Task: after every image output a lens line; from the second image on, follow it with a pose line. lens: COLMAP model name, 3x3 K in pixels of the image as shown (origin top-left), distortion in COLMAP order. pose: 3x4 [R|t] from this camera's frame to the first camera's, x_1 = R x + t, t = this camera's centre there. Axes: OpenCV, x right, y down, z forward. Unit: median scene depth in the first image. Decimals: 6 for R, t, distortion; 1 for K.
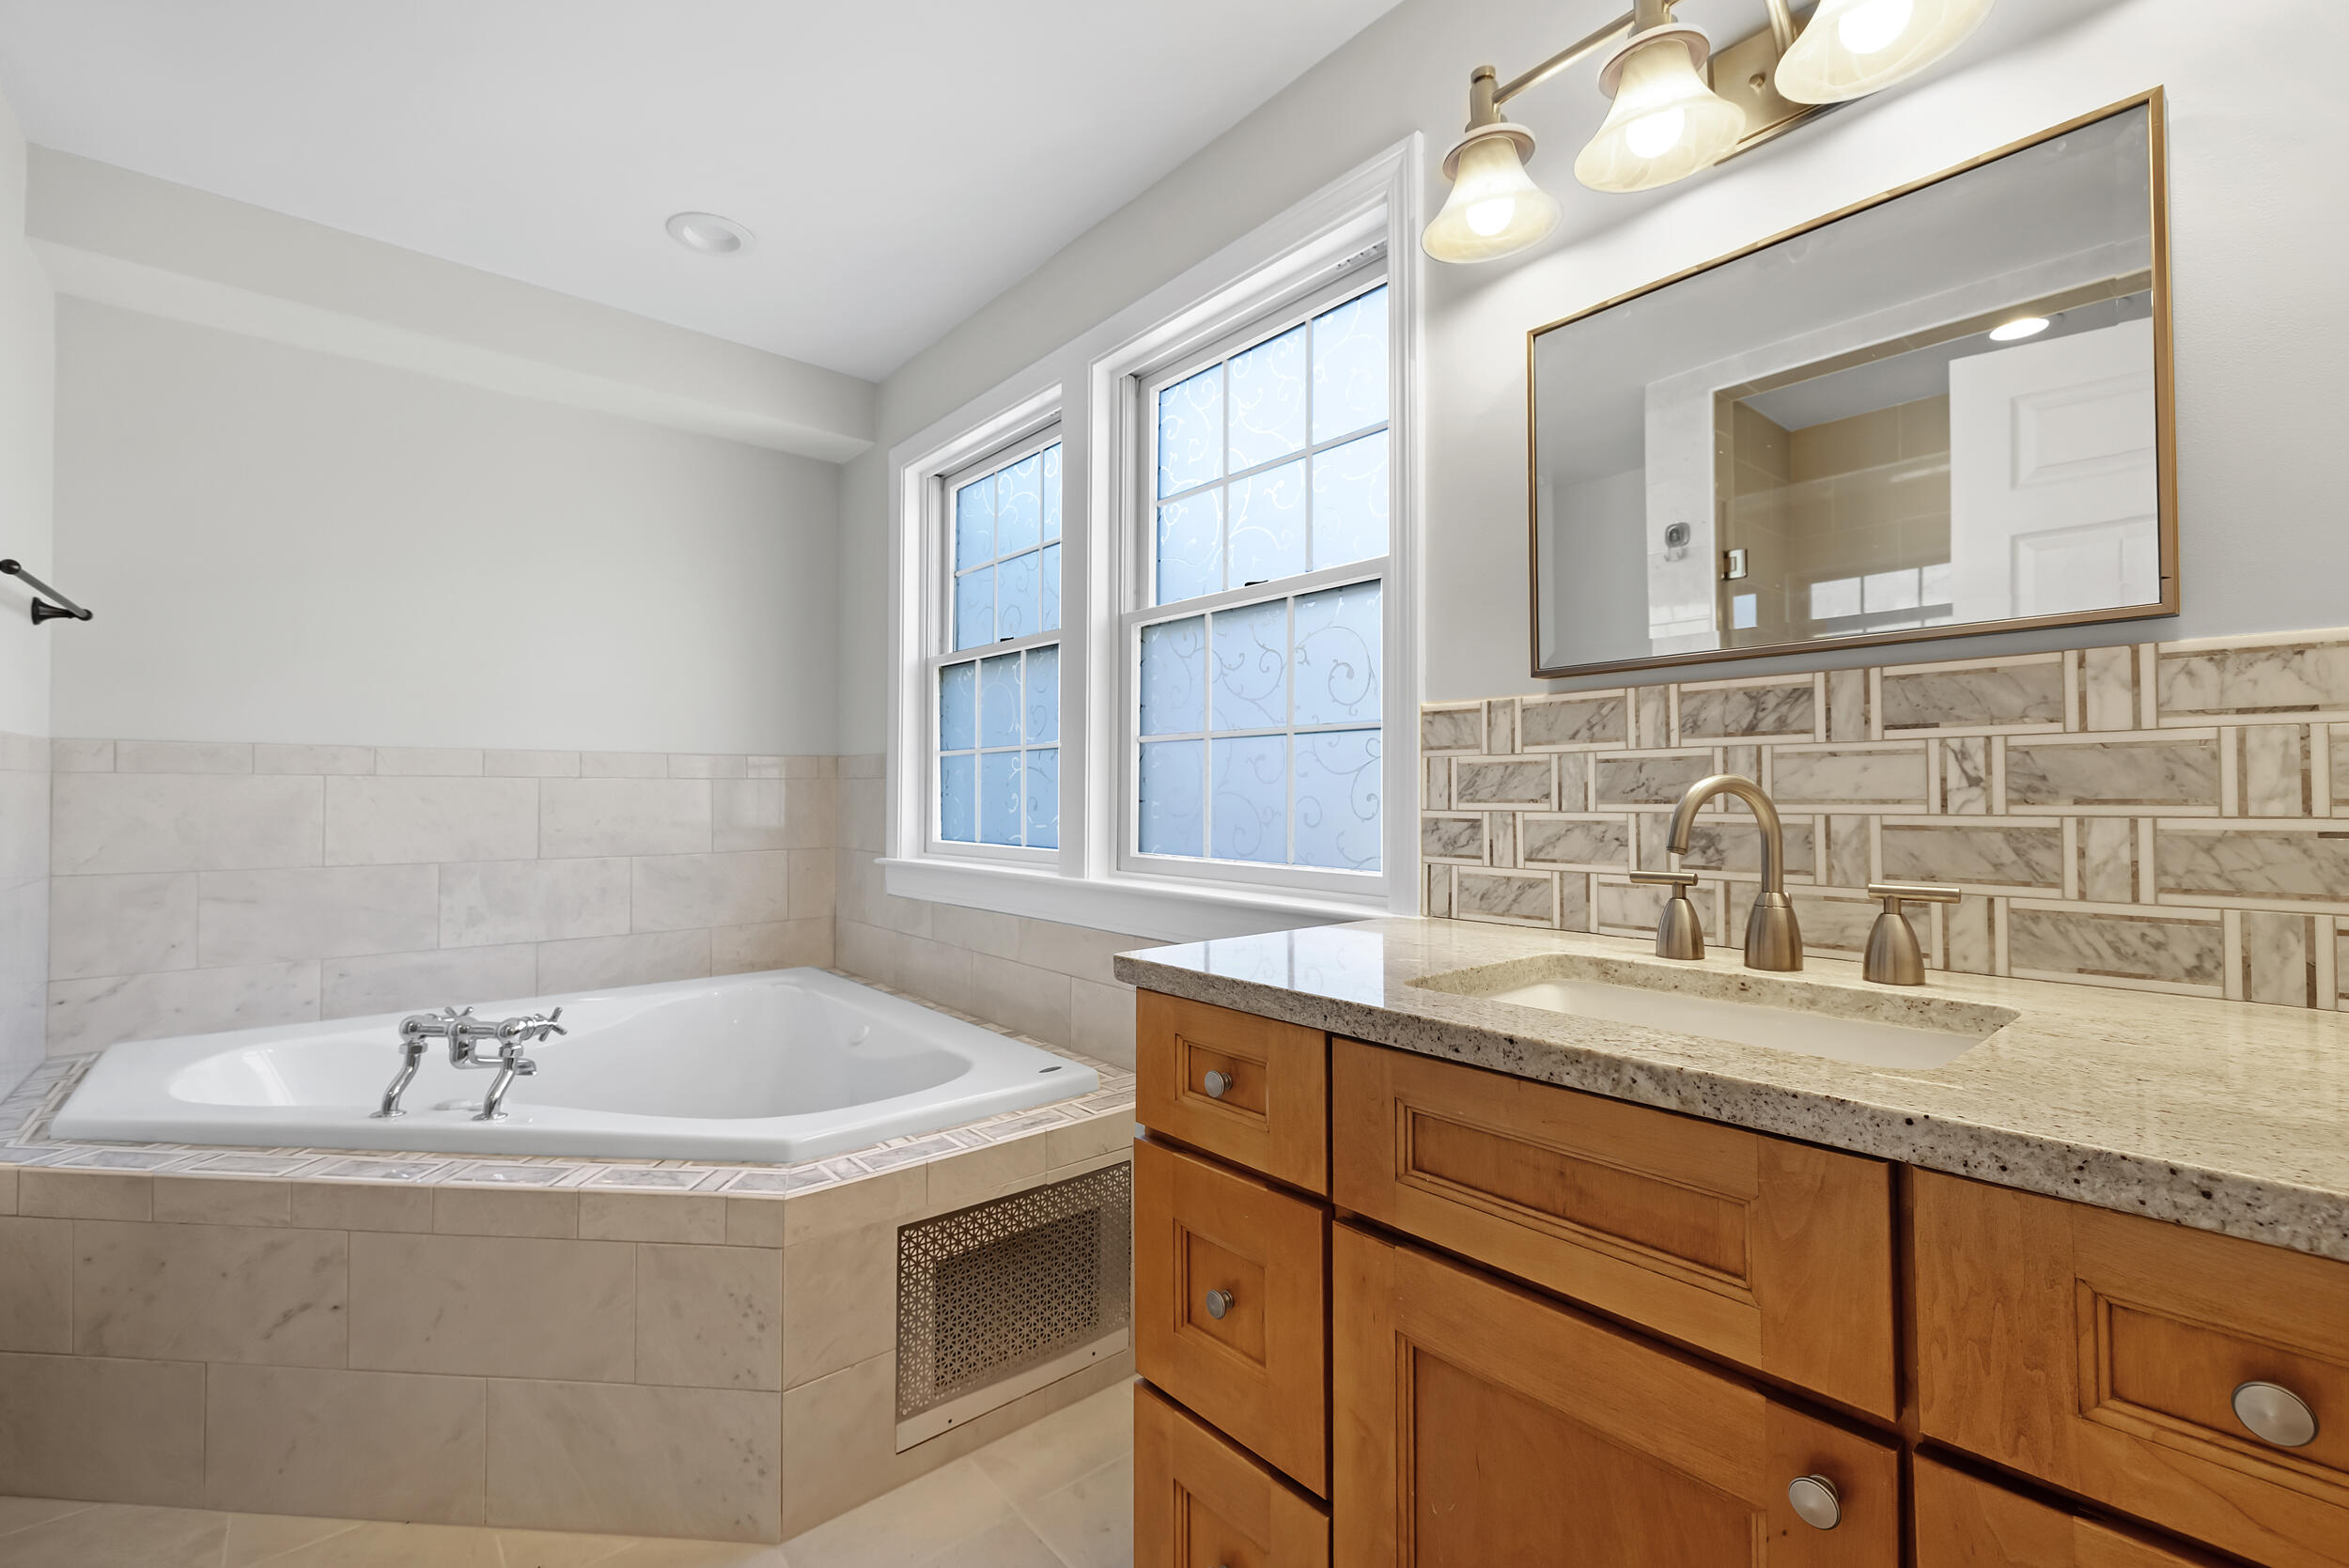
lens RADIAL K [[994.1, 0, 1162.4], [0, 994.1, 783.5], [0, 0, 1]] dist [-0.002675, 0.001088]
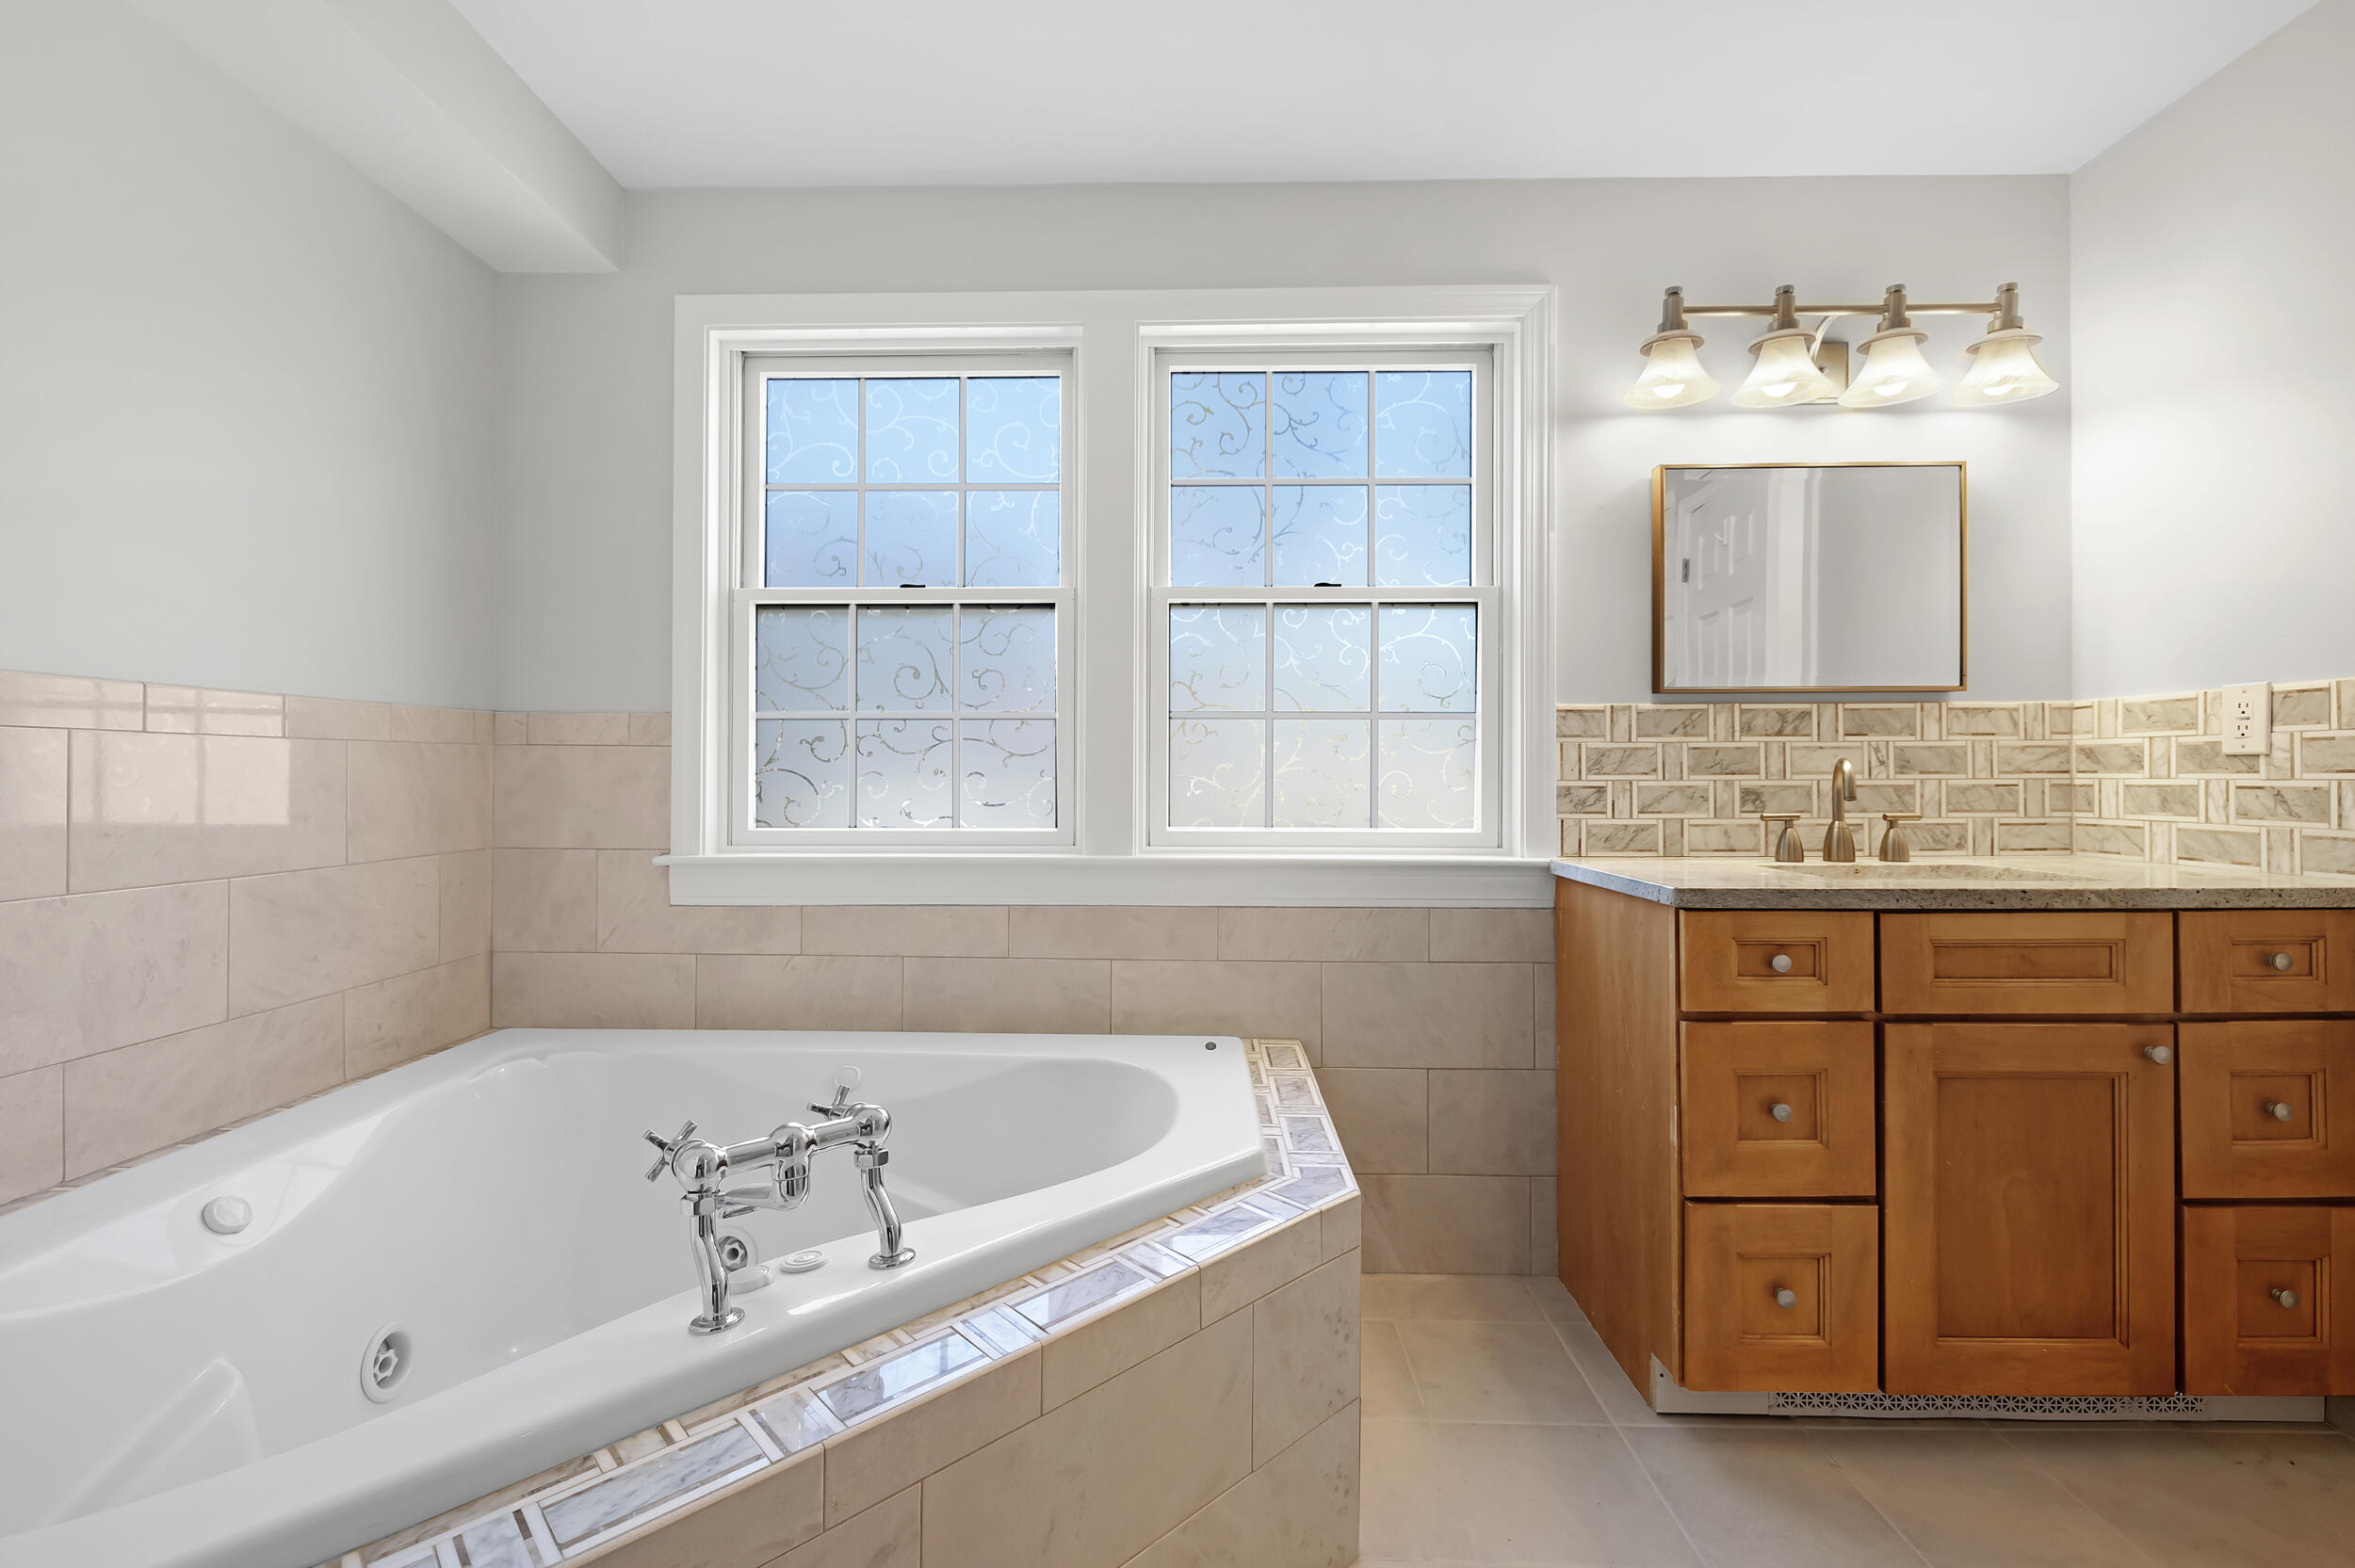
lens RADIAL K [[996.6, 0, 1166.9], [0, 996.6, 774.9], [0, 0, 1]] dist [-0.002675, 0.001088]
pose [[0.672001, 0.002221, 0.740547, -1.485811], [-0.008830, 0.999948, 0.005014, 0.022143], [-0.740498, -0.009908, 0.671986, 0.620511]]
